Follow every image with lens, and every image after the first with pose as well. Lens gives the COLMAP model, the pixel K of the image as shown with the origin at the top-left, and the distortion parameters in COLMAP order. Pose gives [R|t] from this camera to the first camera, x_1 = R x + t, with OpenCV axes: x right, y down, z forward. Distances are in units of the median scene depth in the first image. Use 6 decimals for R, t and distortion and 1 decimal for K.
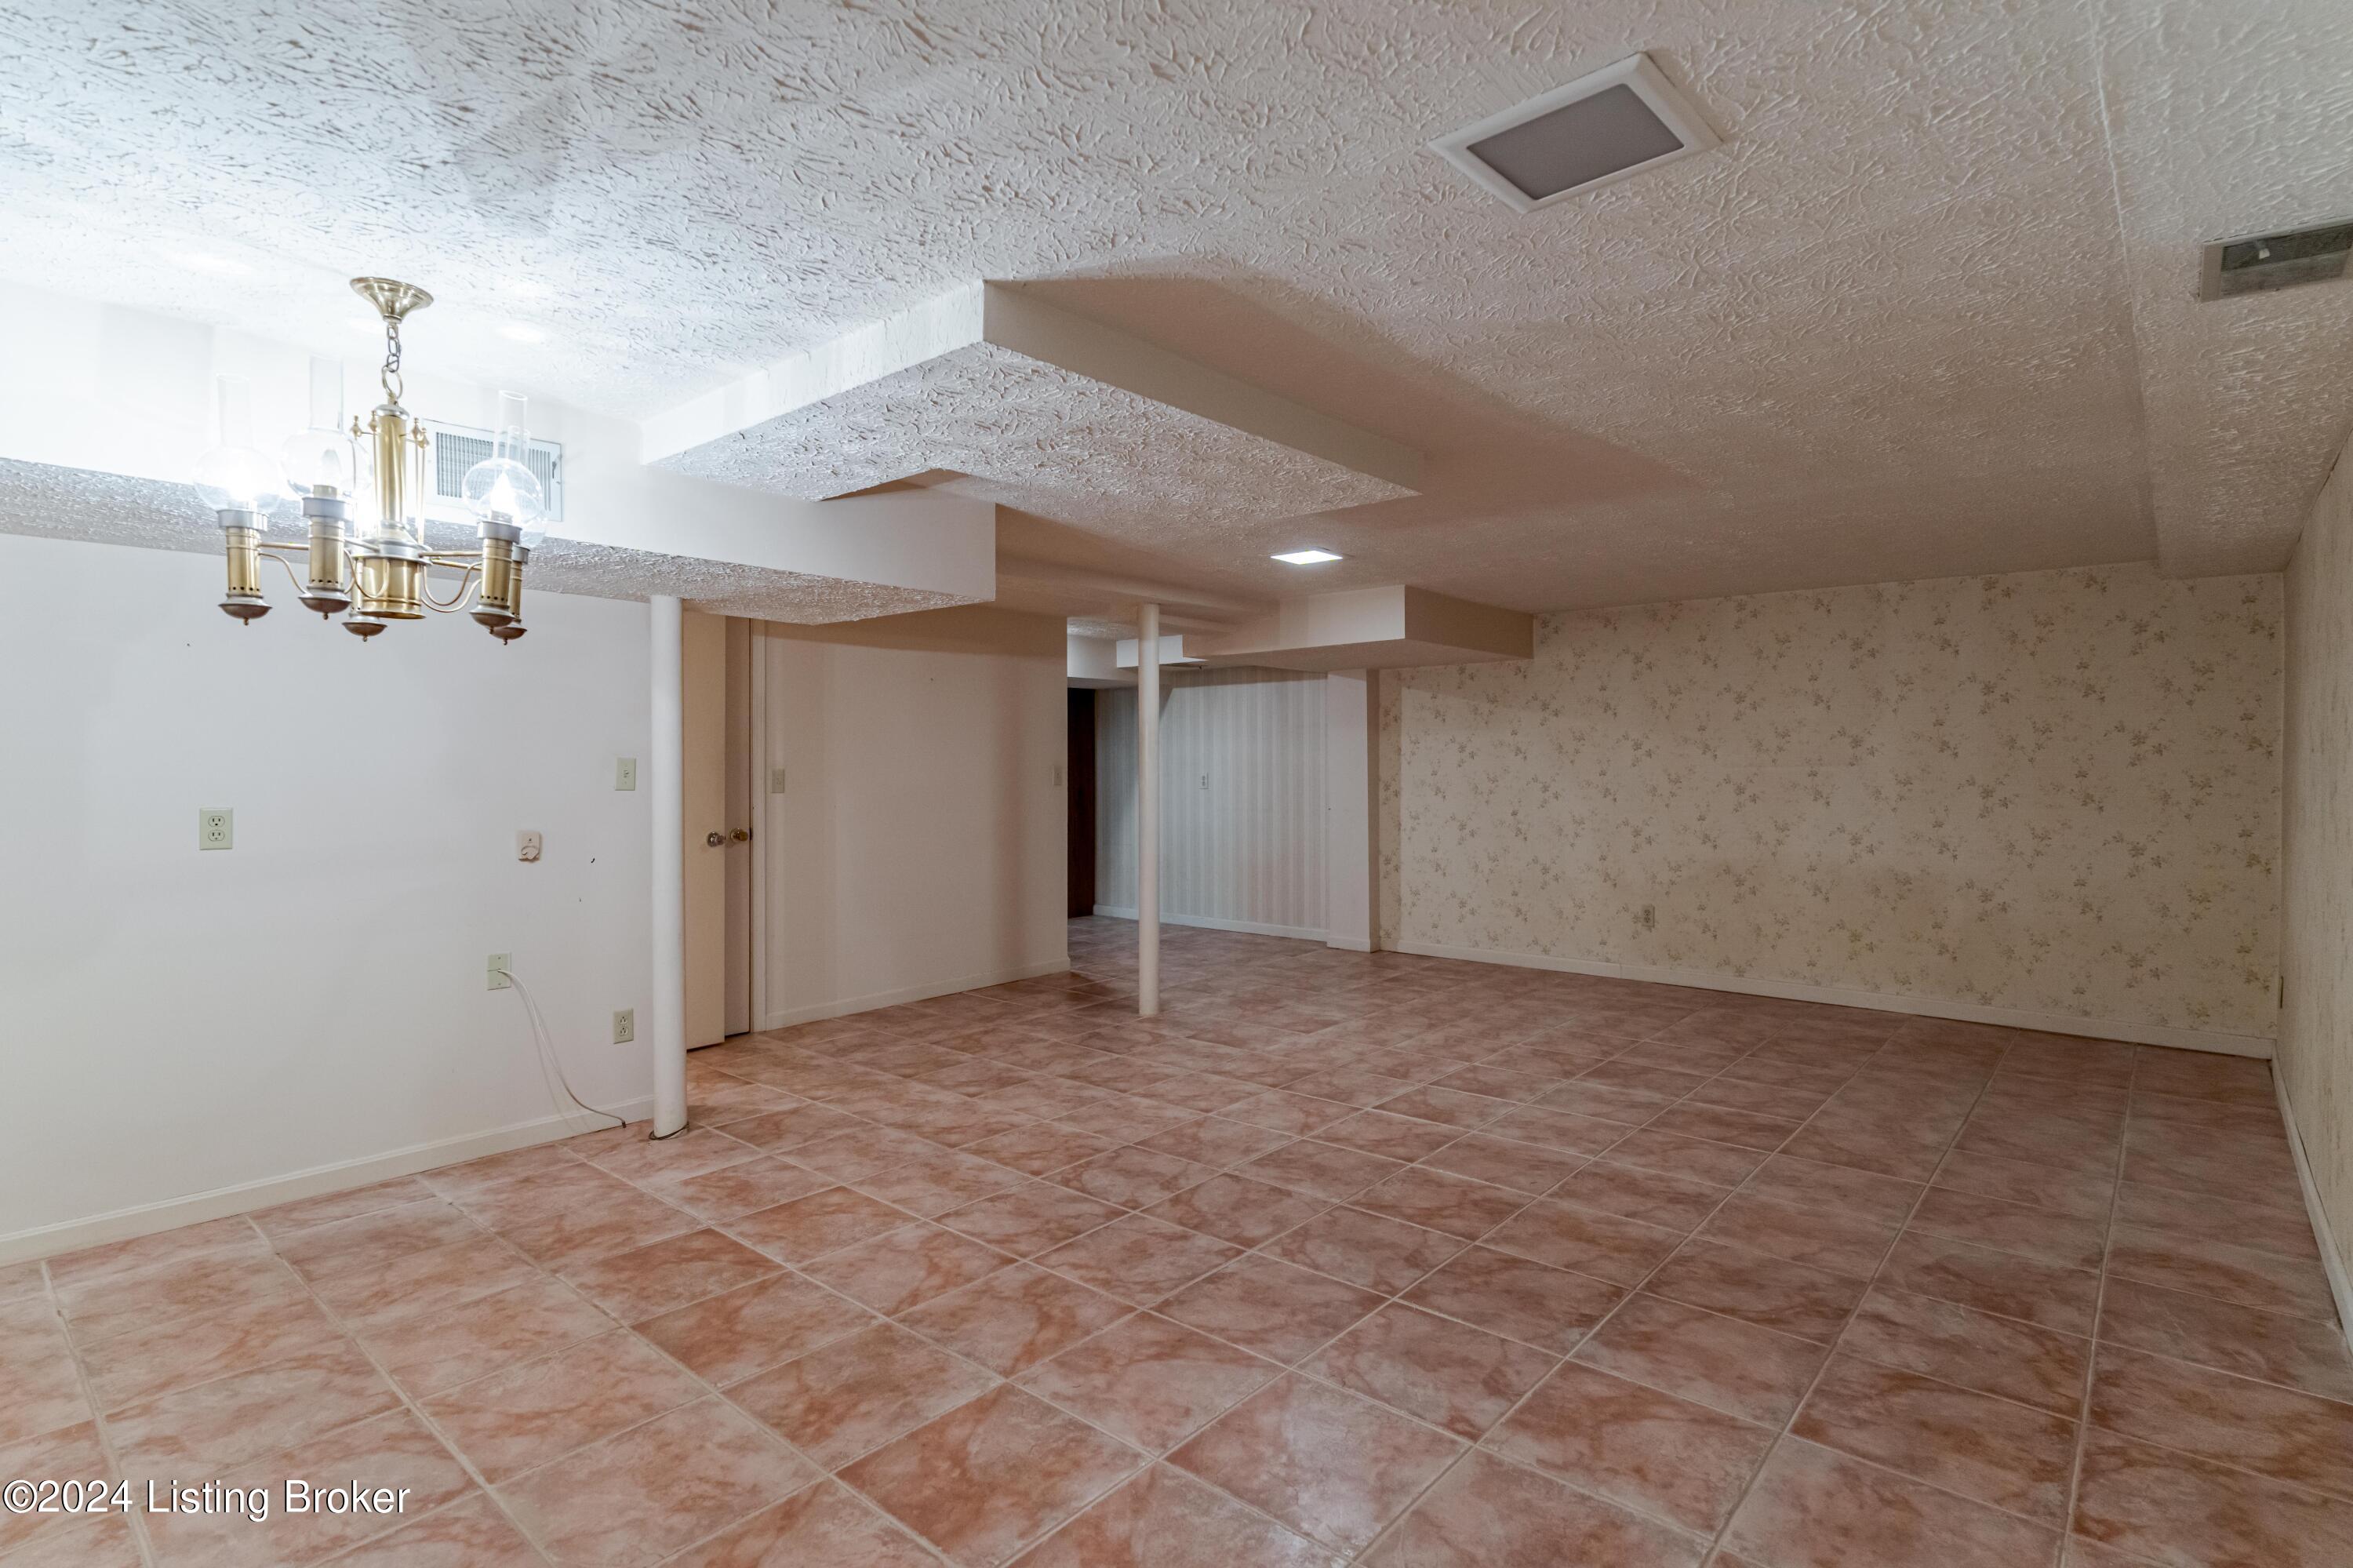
lens RADIAL K [[1143.7, 0, 1162.2], [0, 1143.7, 774.3], [0, 0, 1]] dist [0.000510, -0.000679]
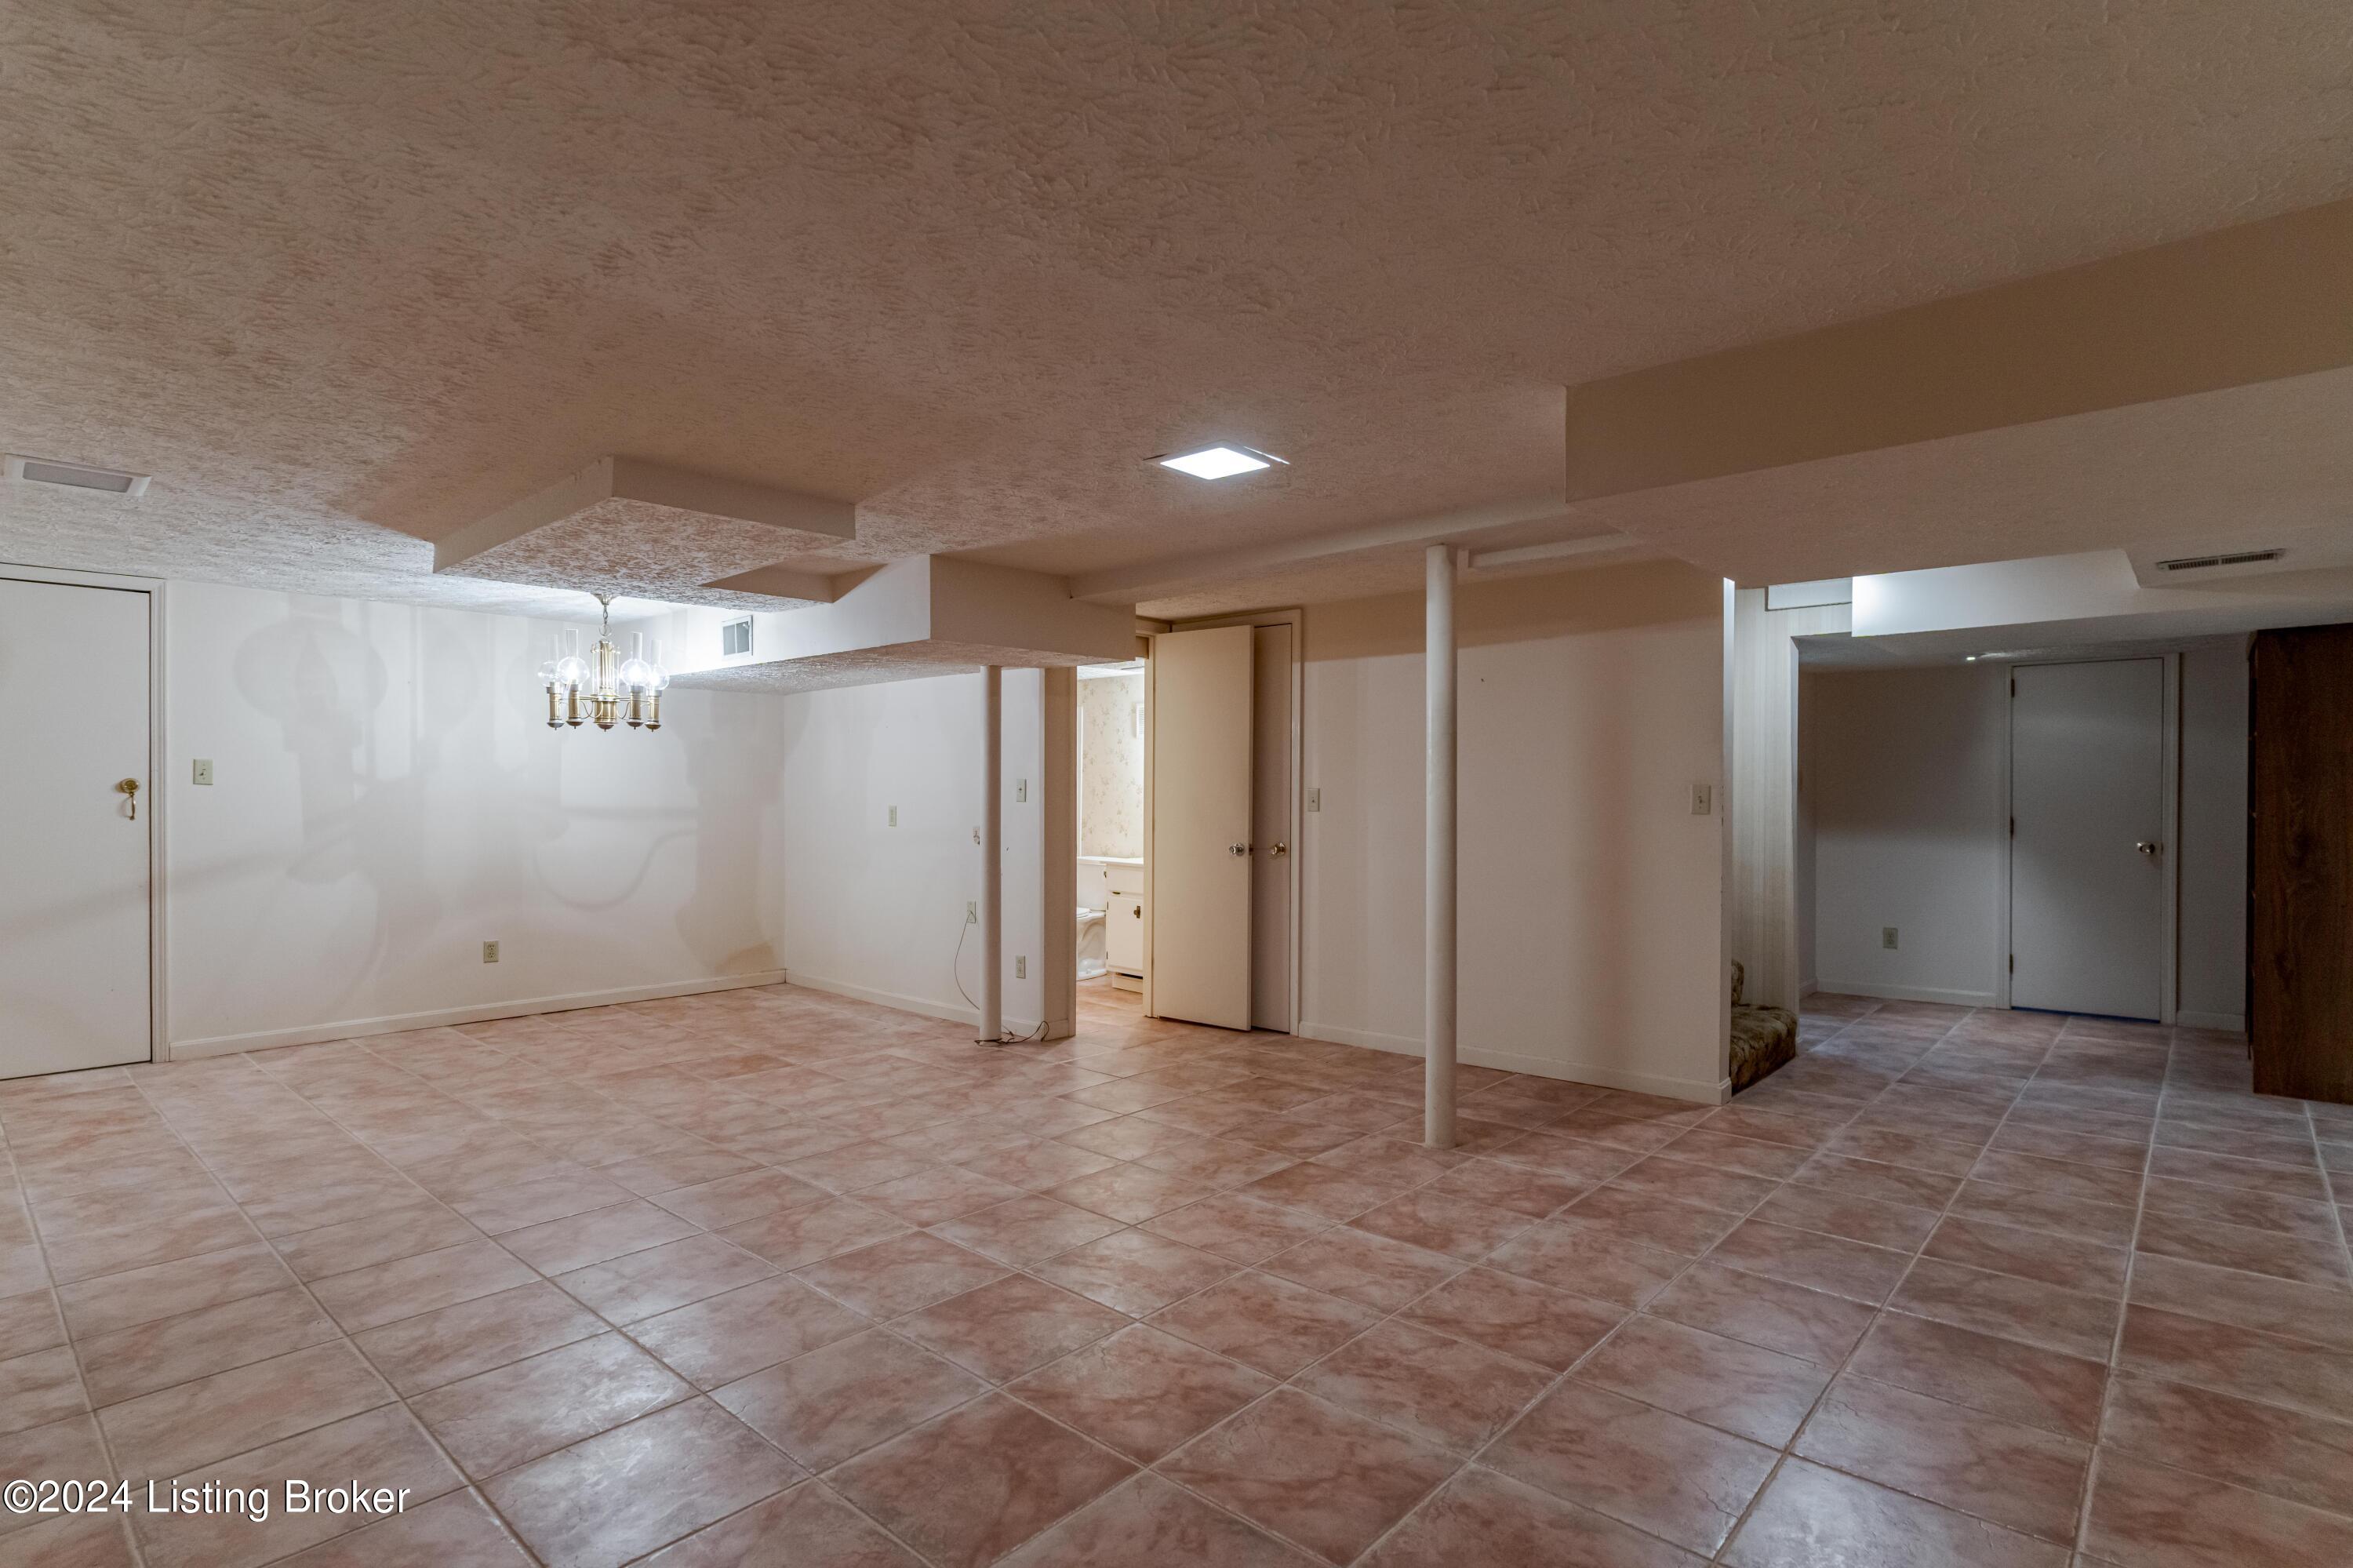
lens RADIAL K [[1143.7, 0, 1162.4], [0, 1143.7, 793.1], [0, 0, 1]] dist [0.000510, -0.000679]
pose [[-0.005691, 0.002899, -0.999980, 1.150025], [-0.009837, 0.999947, 0.002955, -0.003740], [0.999935, 0.009853, -0.005662, 1.419297]]
